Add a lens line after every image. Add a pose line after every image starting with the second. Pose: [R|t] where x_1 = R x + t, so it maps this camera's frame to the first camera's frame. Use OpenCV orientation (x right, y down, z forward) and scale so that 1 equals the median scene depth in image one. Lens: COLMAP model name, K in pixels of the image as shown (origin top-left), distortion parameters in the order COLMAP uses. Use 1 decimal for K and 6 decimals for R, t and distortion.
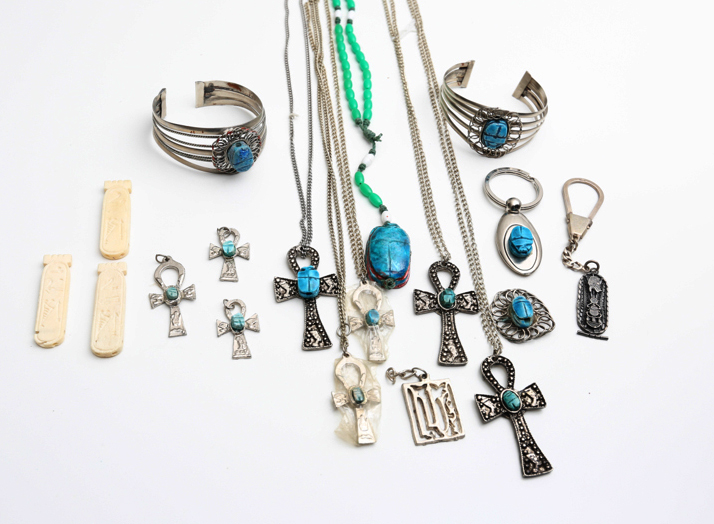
lens RADIAL K [[860.2, 0, 357.0], [0, 860.2, 262.0], [0, 0, 1]] dist [-0.003266, -0.000880]
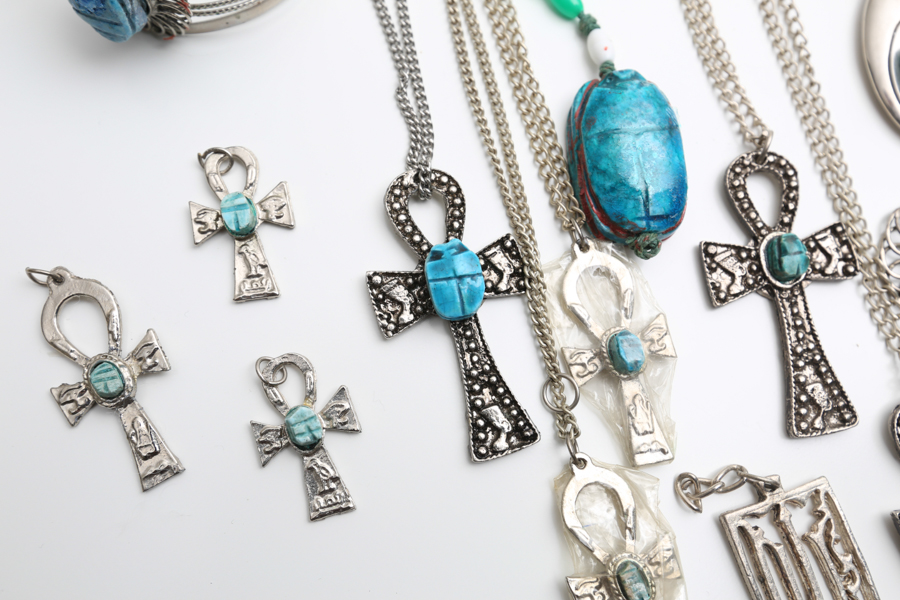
lens RADIAL K [[933.3, 0, 450.0], [0, 933.3, 300.0], [0, 0, 1]] dist [0.005133, 0.020500]
pose [[0.989147, -0.146086, 0.015731, -0.065236], [0.126477, 0.901053, 0.414859, -0.146276], [-0.074779, -0.408367, 0.909750, 0.587108]]
